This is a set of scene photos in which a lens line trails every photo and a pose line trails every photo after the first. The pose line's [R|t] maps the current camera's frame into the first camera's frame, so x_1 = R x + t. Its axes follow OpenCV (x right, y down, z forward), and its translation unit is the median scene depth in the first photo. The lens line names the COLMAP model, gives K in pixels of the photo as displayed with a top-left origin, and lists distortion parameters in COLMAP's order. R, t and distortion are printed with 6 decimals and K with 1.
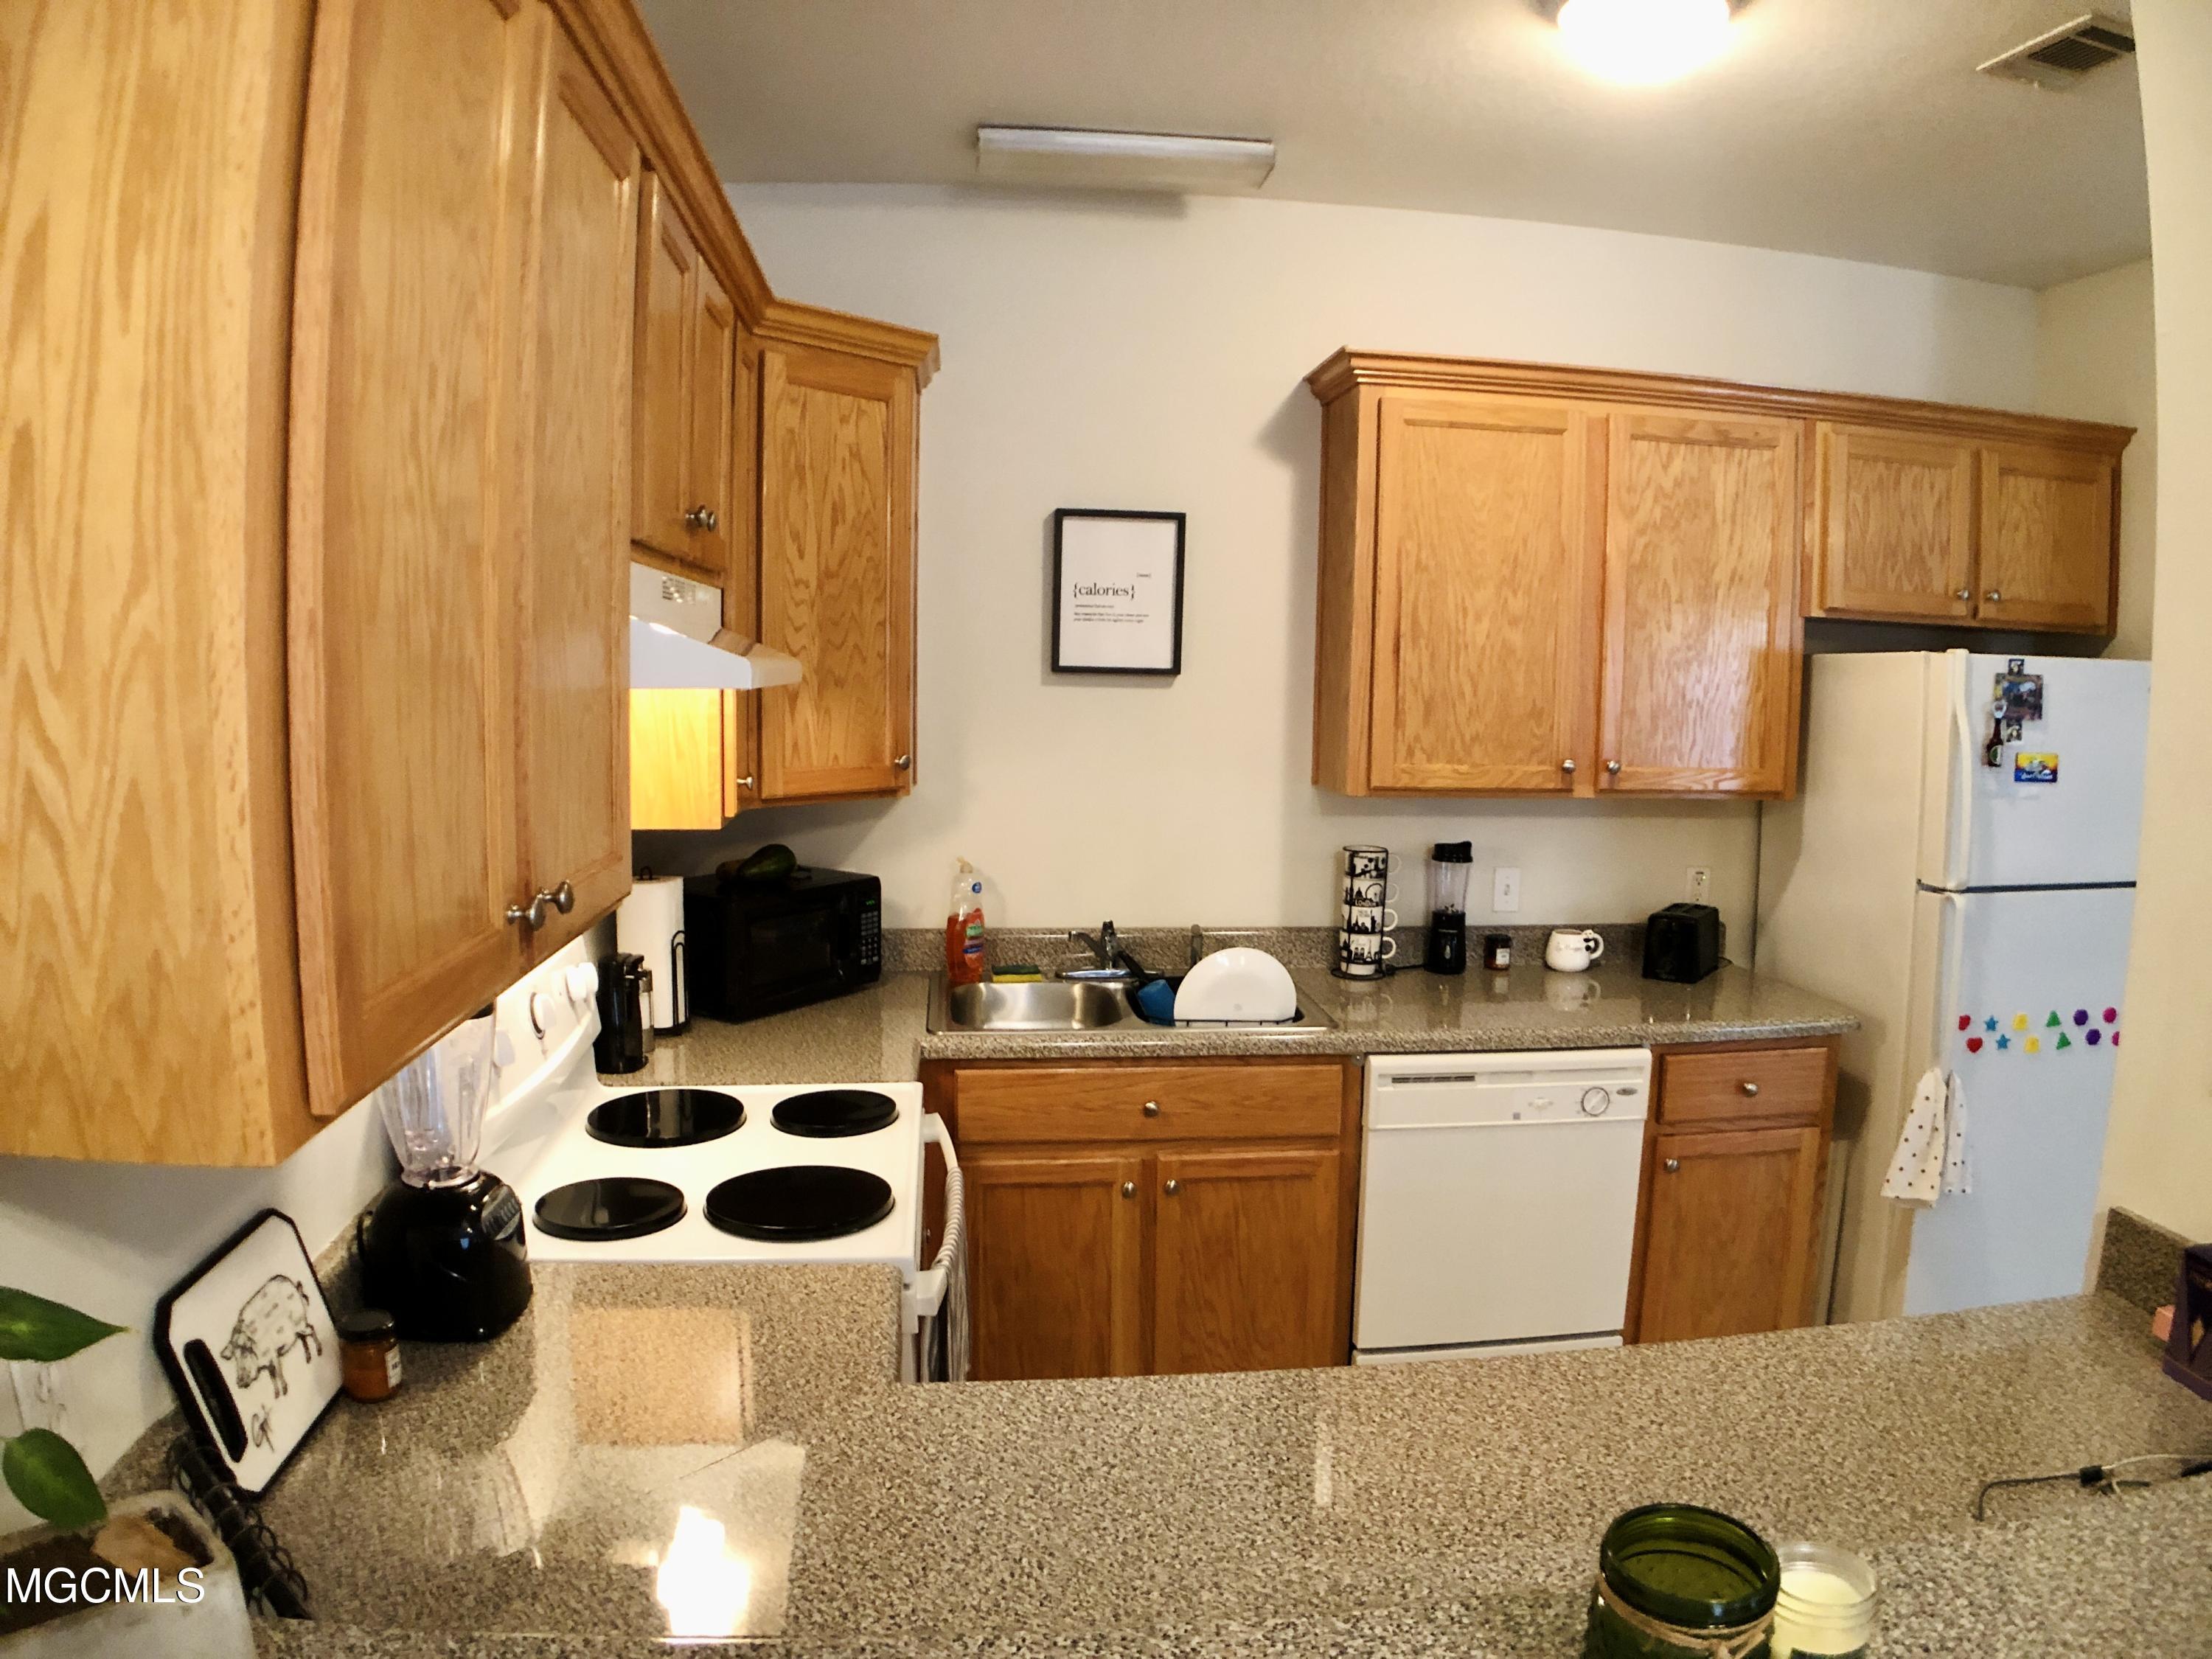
lens RADIAL K [[1774.3, 0, 1106.0], [0, 1774.3, 829.5], [0, 0, 1]] dist [-0.143683, -0.052136]
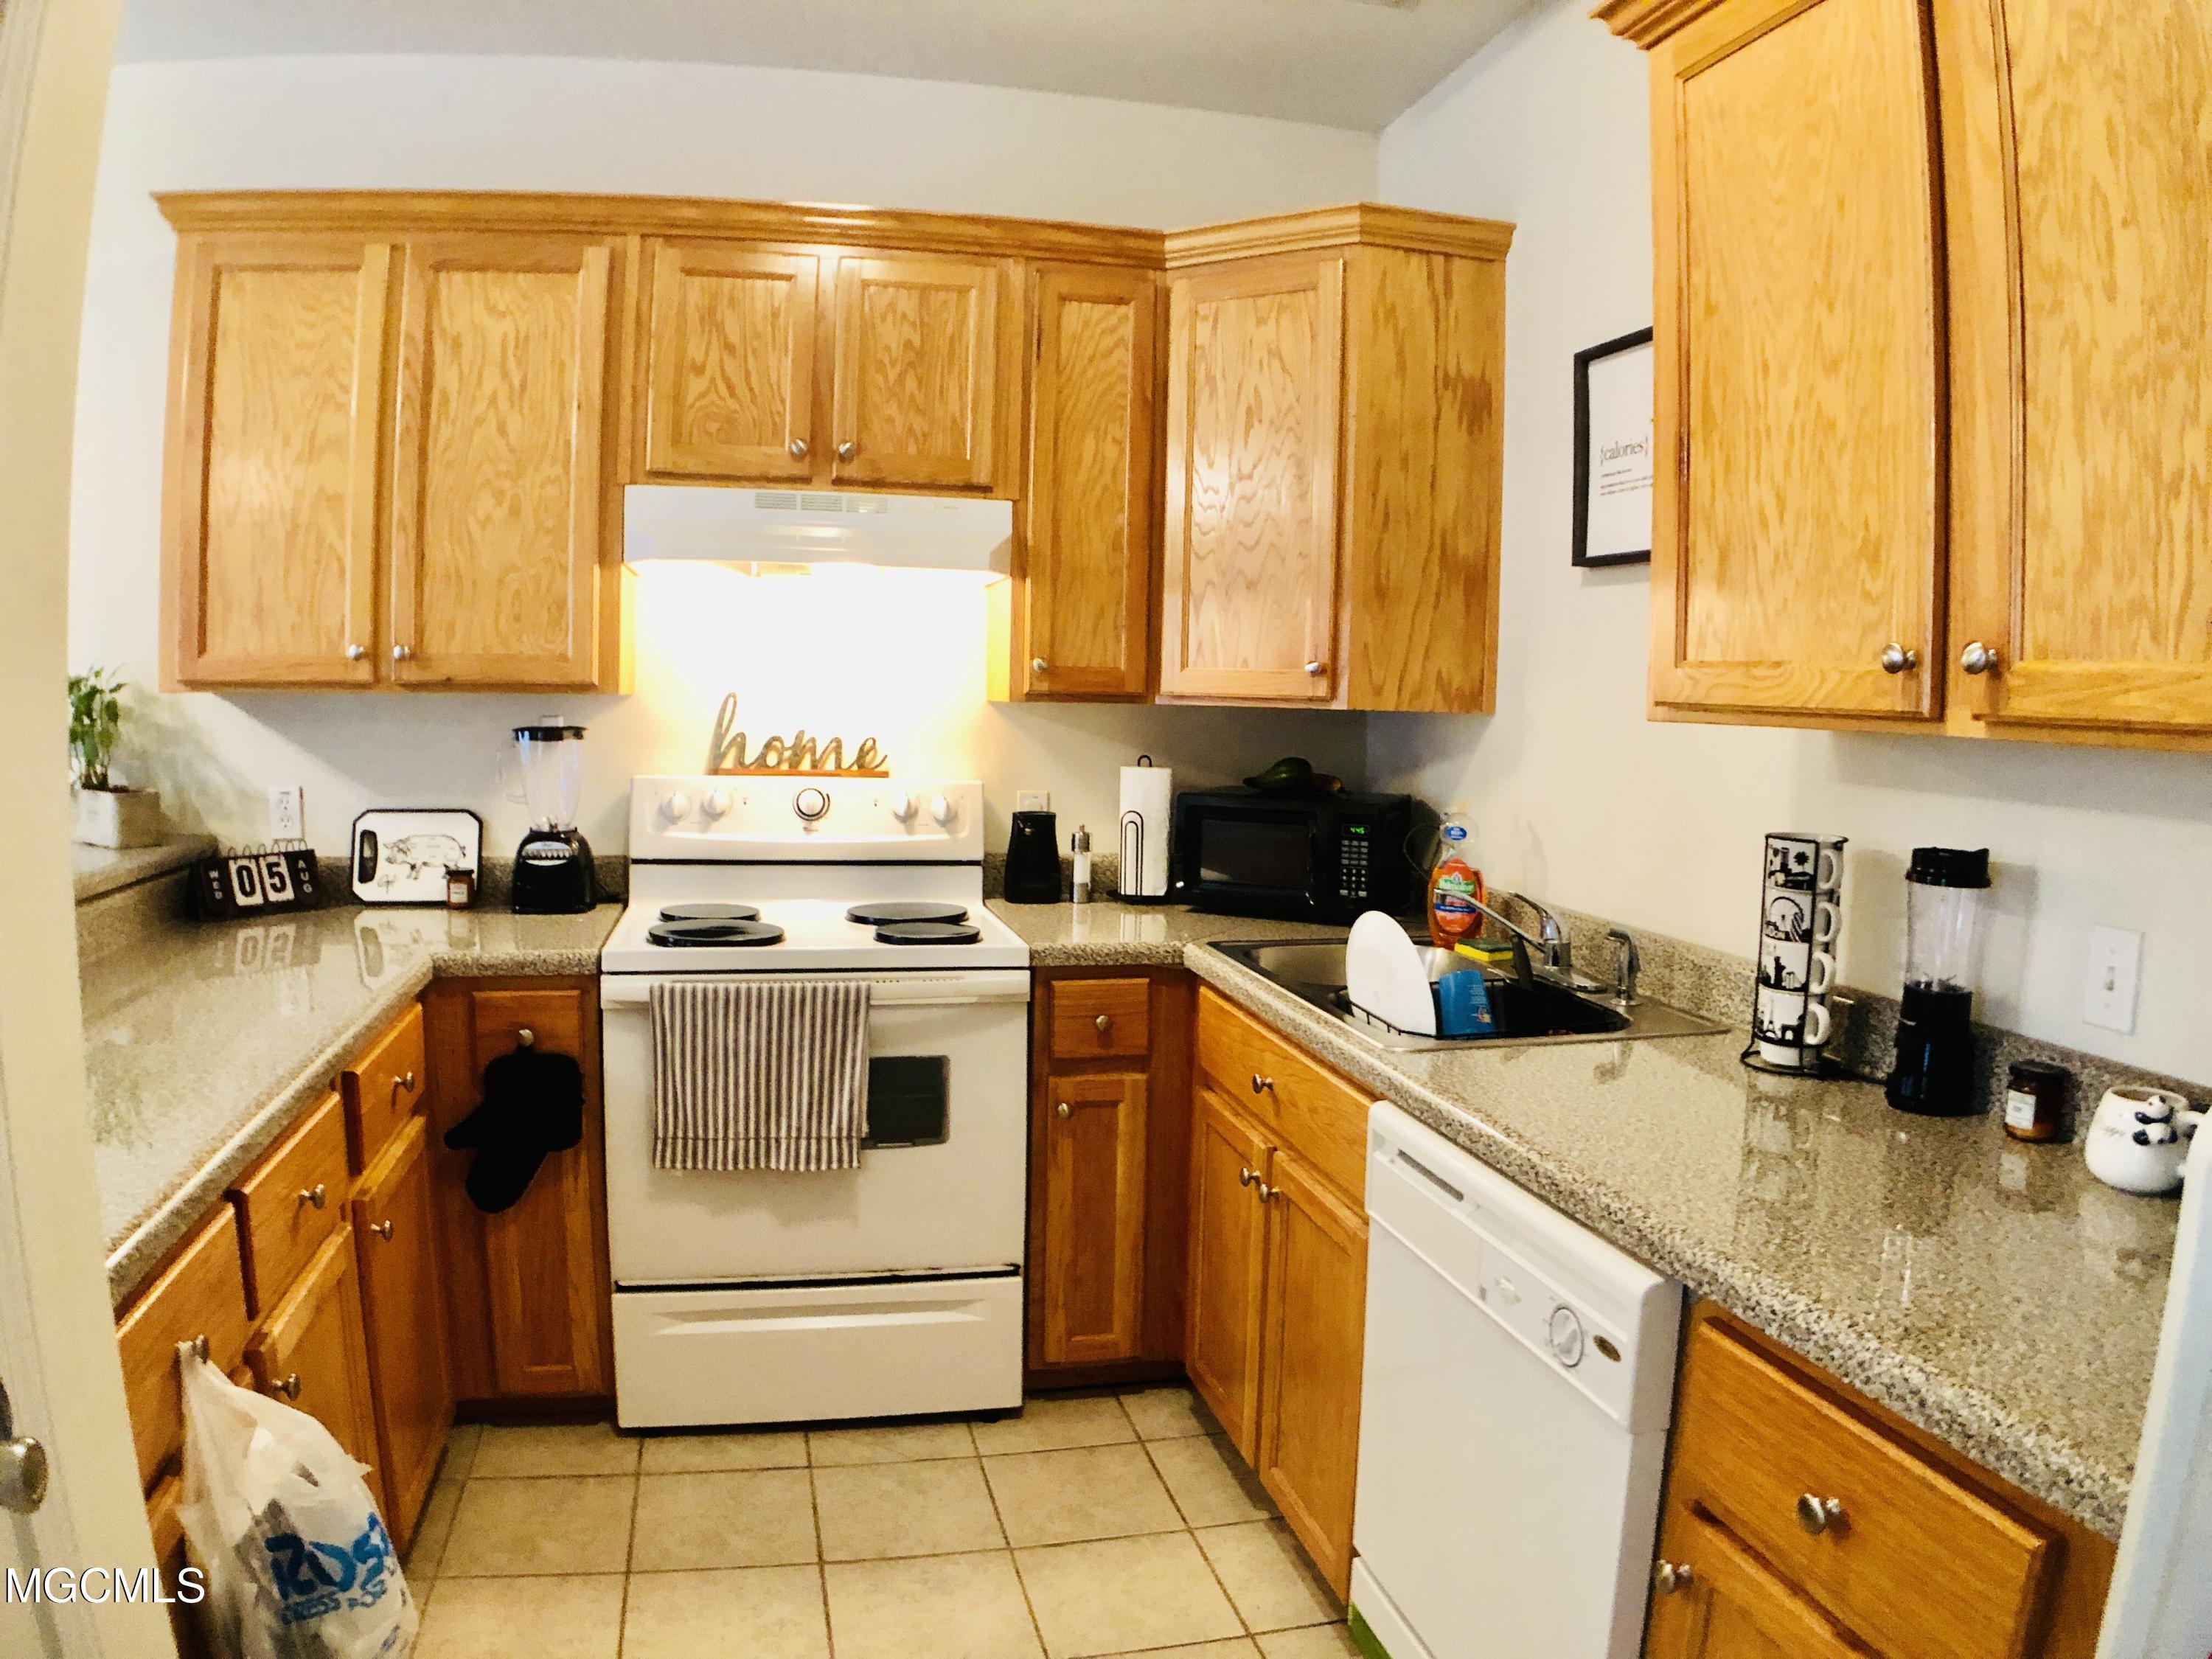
lens RADIAL K [[1774.3, 0, 1106.0], [0, 1774.3, 829.5], [0, 0, 1]] dist [-0.143683, -0.052136]
pose [[-0.064516, 0.036692, -0.997242, 0.721999], [-0.147073, 0.988062, 0.045869, 0.016533], [0.987019, 0.149627, -0.058350, 0.851011]]
